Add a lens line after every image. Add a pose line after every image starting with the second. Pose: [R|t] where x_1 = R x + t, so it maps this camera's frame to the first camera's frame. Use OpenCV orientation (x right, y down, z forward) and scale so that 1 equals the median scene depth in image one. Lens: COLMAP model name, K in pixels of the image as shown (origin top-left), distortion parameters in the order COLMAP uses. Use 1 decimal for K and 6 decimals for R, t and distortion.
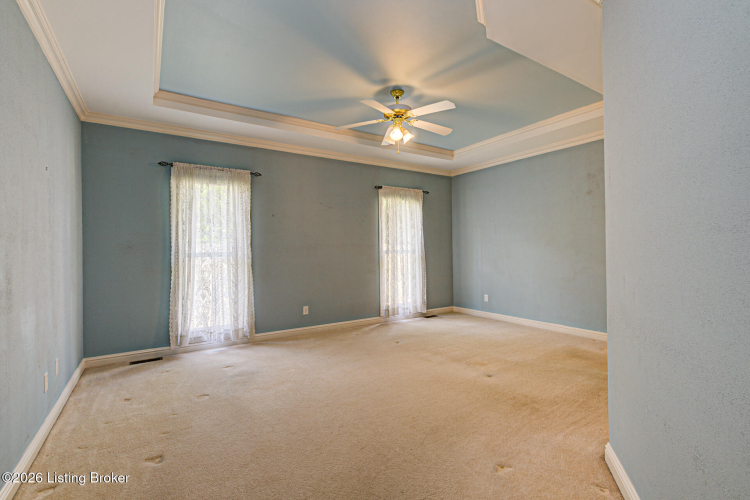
lens RADIAL K [[337.0, 0, 375.2], [0, 337.0, 249.5], [0, 0, 1]] dist [-0.005873, -0.000656]
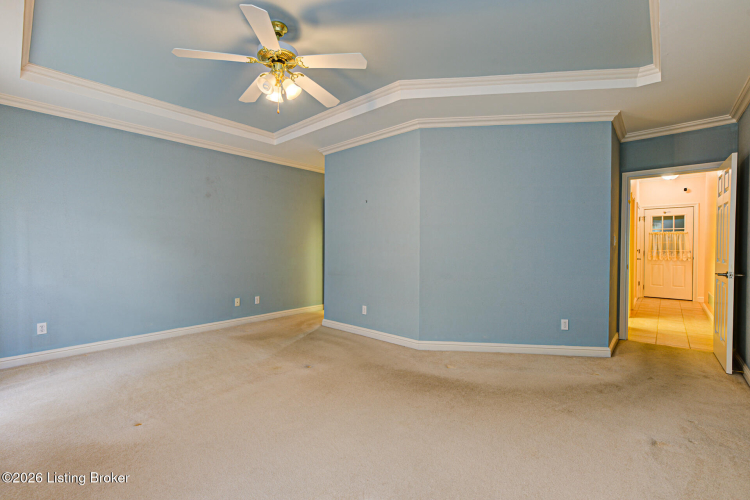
lens RADIAL K [[337.0, 0, 359.8], [0, 337.0, 248.9], [0, 0, 1]] dist [-0.005873, -0.000656]
pose [[-0.252361, 0.003847, 0.967625, -1.099909], [-0.000253, 0.999992, -0.004041, 0.011185], [-0.967633, -0.001264, -0.252358, 1.668365]]
